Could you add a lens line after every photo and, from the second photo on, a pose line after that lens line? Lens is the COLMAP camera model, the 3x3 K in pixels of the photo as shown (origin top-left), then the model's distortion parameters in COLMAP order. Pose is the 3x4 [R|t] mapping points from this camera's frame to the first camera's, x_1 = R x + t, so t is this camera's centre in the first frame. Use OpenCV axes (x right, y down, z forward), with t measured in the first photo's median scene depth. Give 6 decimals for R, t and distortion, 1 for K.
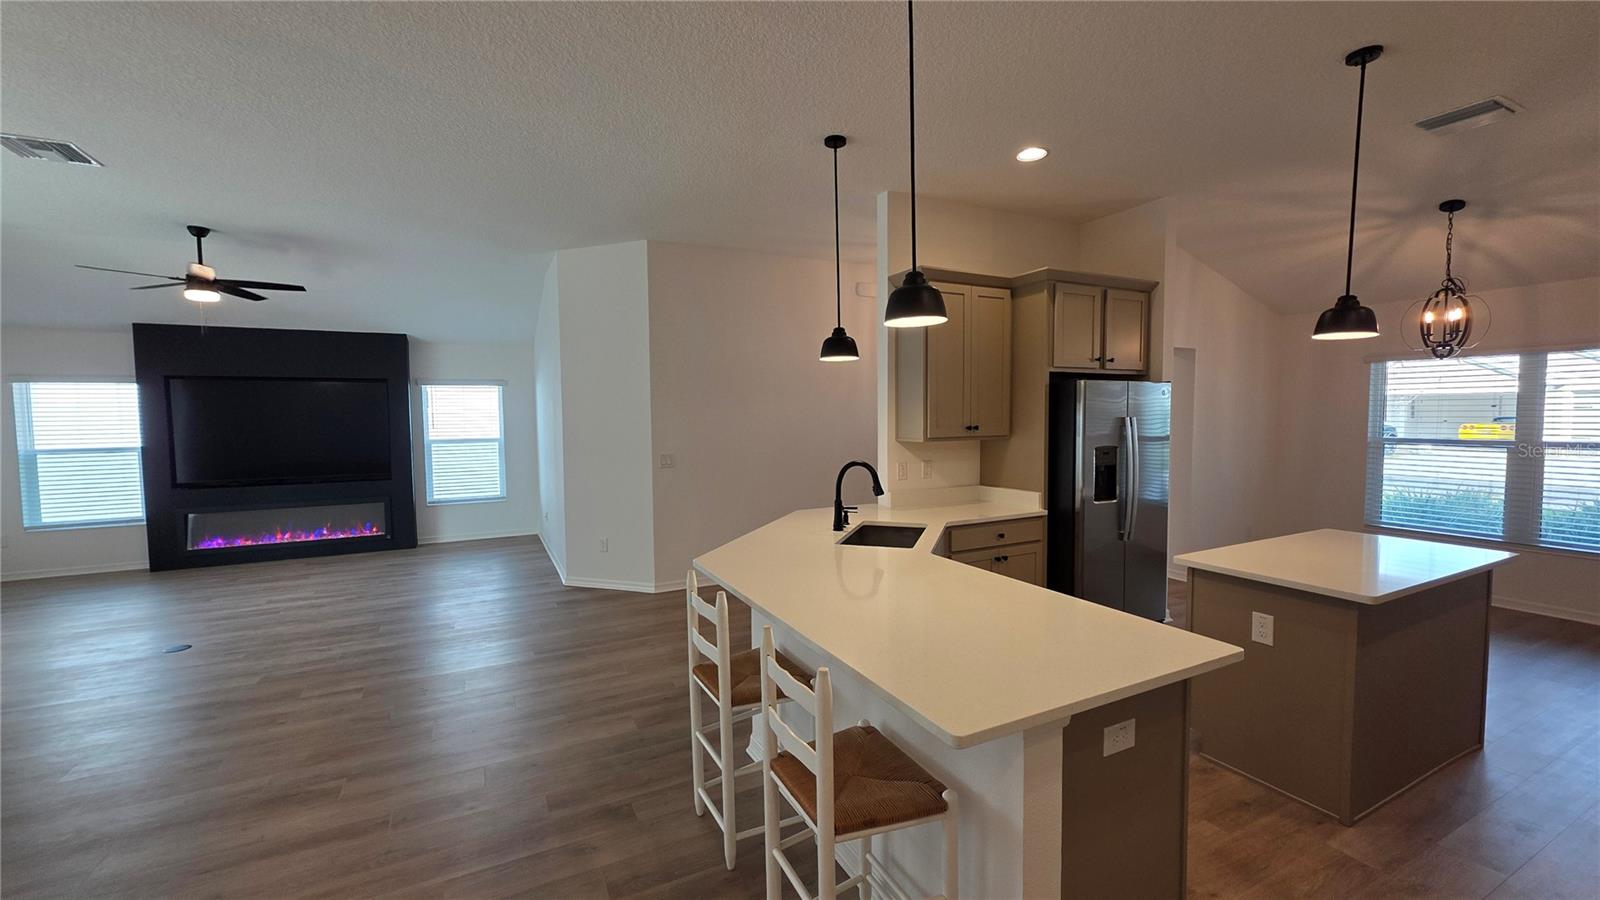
lens RADIAL K [[634.8, 0, 800.0], [0, 634.8, 450.0], [0, 0, 1]] dist [0.001378, 0.000042]
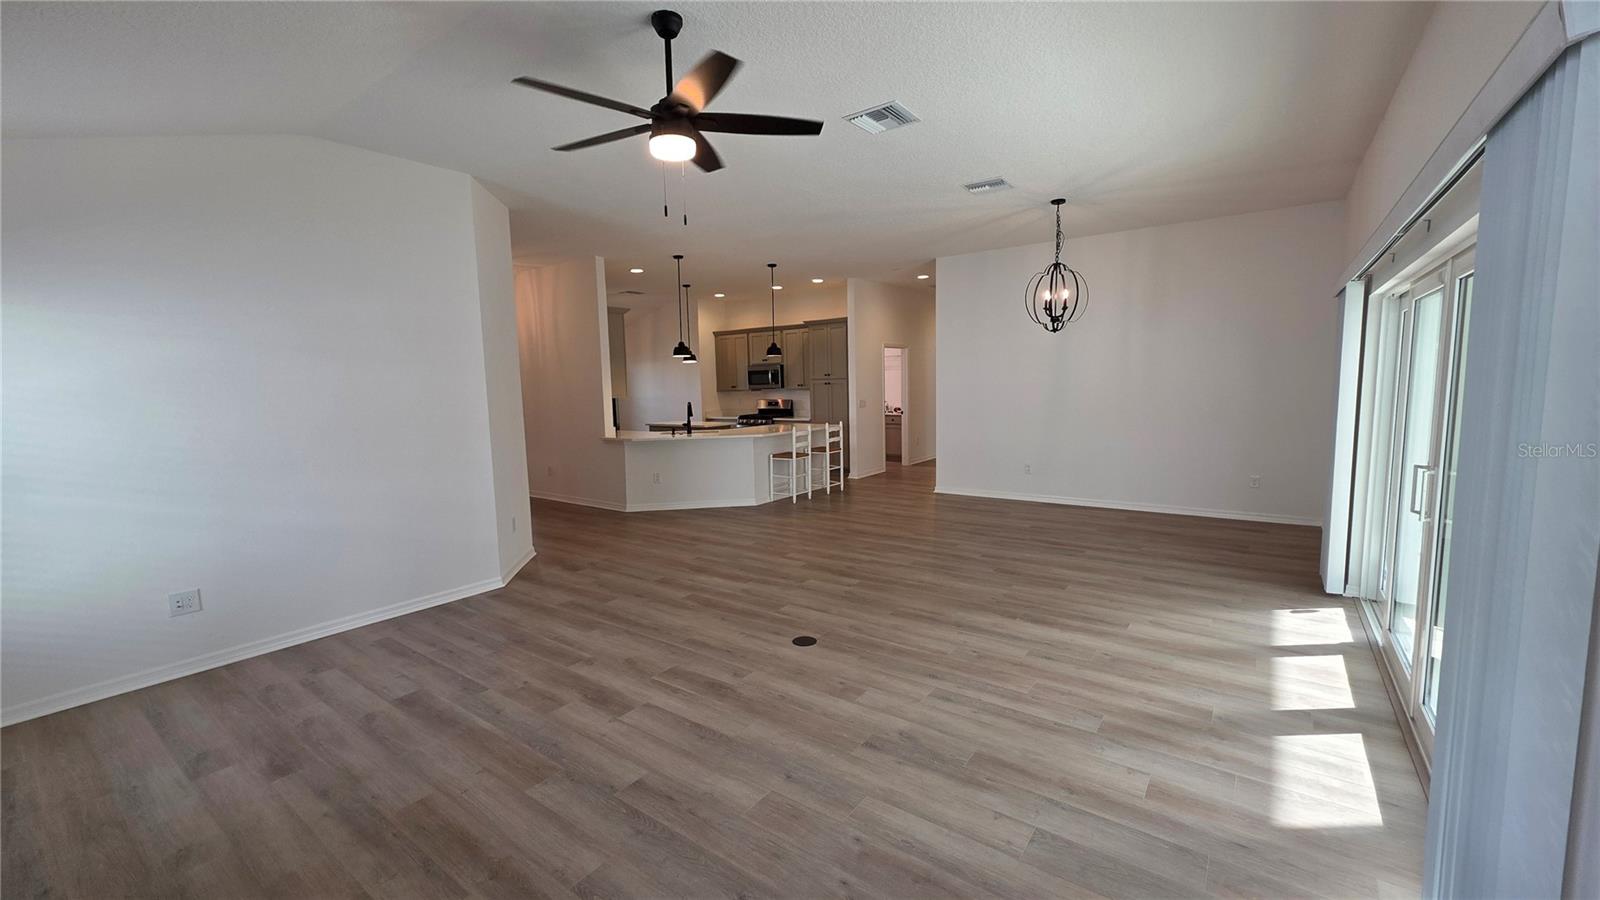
lens RADIAL K [[634.8, 0, 800.0], [0, 634.8, 450.0], [0, 0, 1]] dist [0.001378, 0.000042]
pose [[-0.446814, -0.075824, 0.891408, -1.171735], [0.078307, 0.989263, 0.123399, -0.034517], [-0.891193, 0.124940, -0.436079, 0.916018]]
